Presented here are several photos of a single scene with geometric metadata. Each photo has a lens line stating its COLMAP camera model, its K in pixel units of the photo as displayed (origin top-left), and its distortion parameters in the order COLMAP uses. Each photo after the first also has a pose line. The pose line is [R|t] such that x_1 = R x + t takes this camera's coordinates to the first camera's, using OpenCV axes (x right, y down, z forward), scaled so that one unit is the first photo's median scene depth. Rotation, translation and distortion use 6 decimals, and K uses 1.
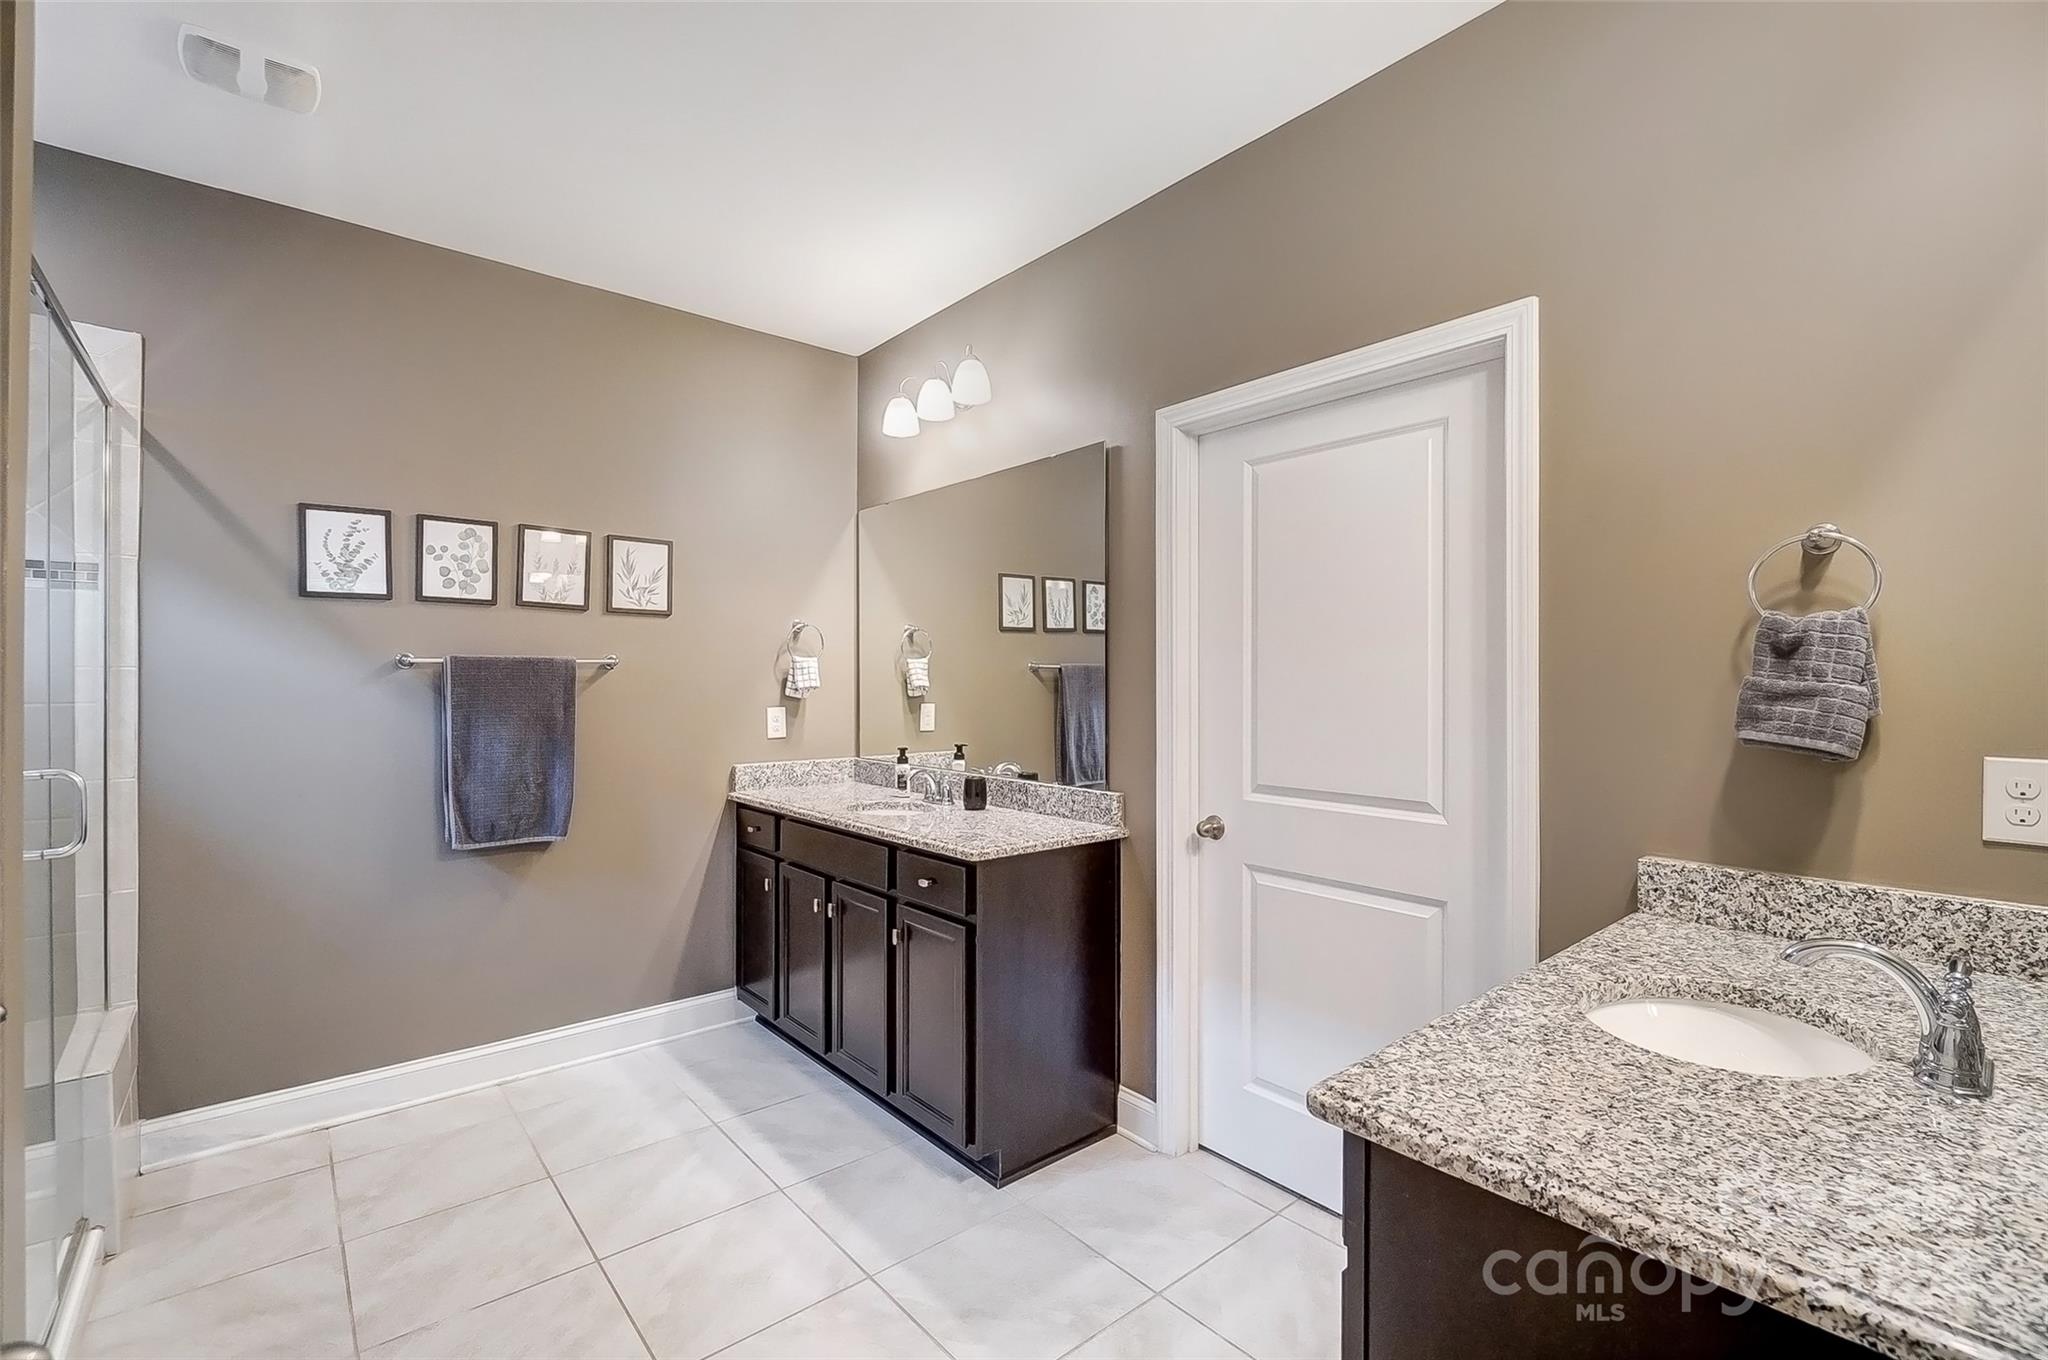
lens RADIAL K [[890.1, 0, 1022.7], [0, 890.1, 679.6], [0, 0, 1]] dist [-0.007693, 0.002311]
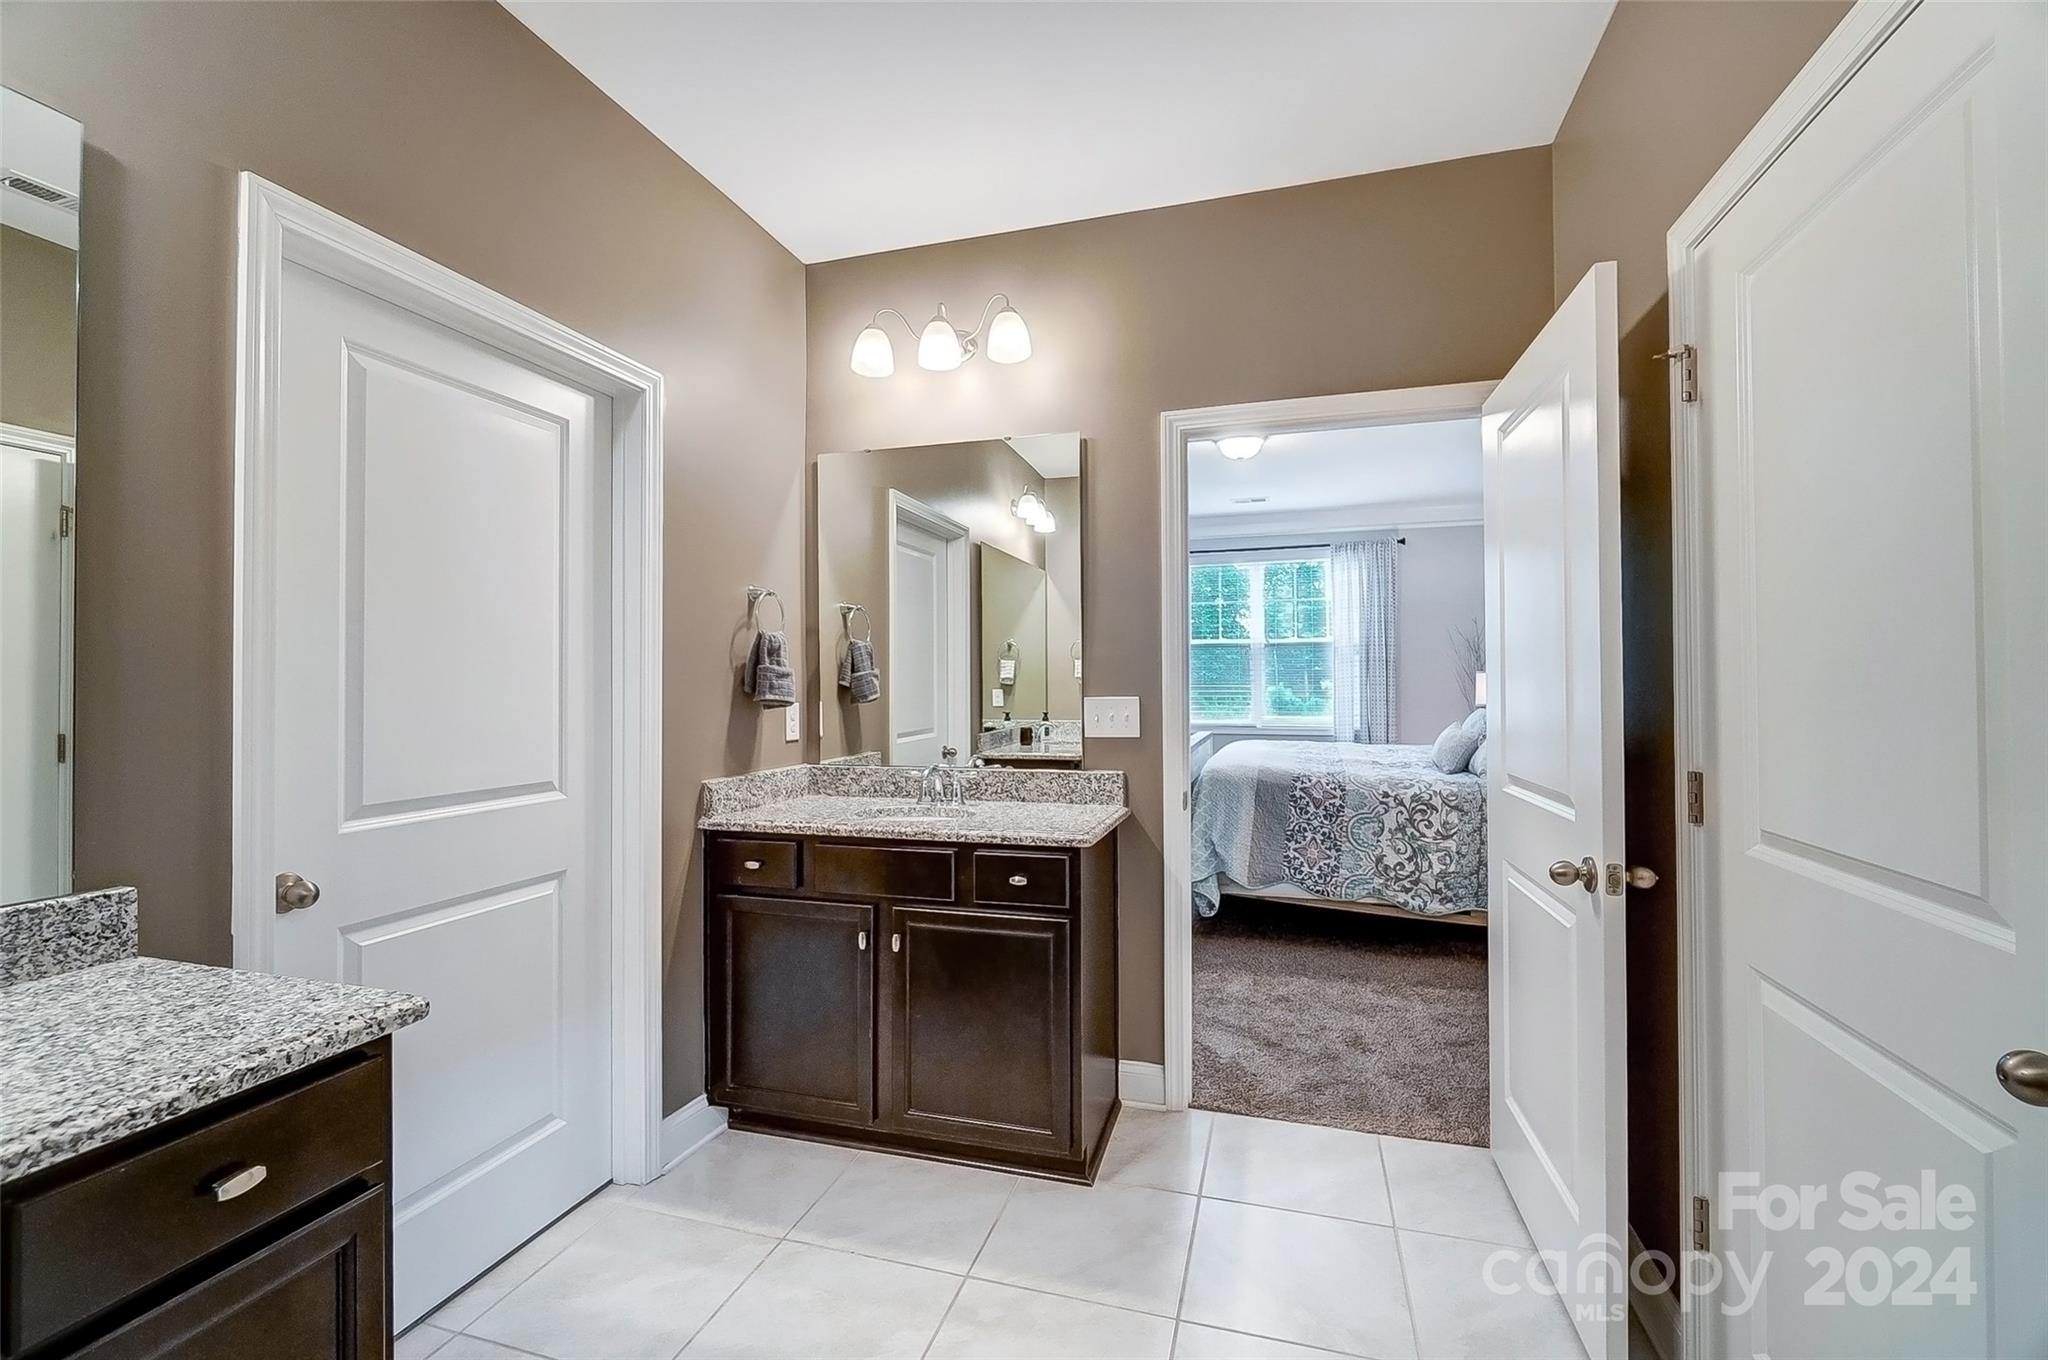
lens RADIAL K [[890.1, 0, 1022.8], [0, 890.1, 679.0], [0, 0, 1]] dist [-0.007693, 0.002311]
pose [[-0.549787, 0.008553, 0.835261, -0.546368], [0.003724, 0.999963, -0.007788, 0.022321], [-0.835297, -0.001171, -0.549798, 0.853440]]
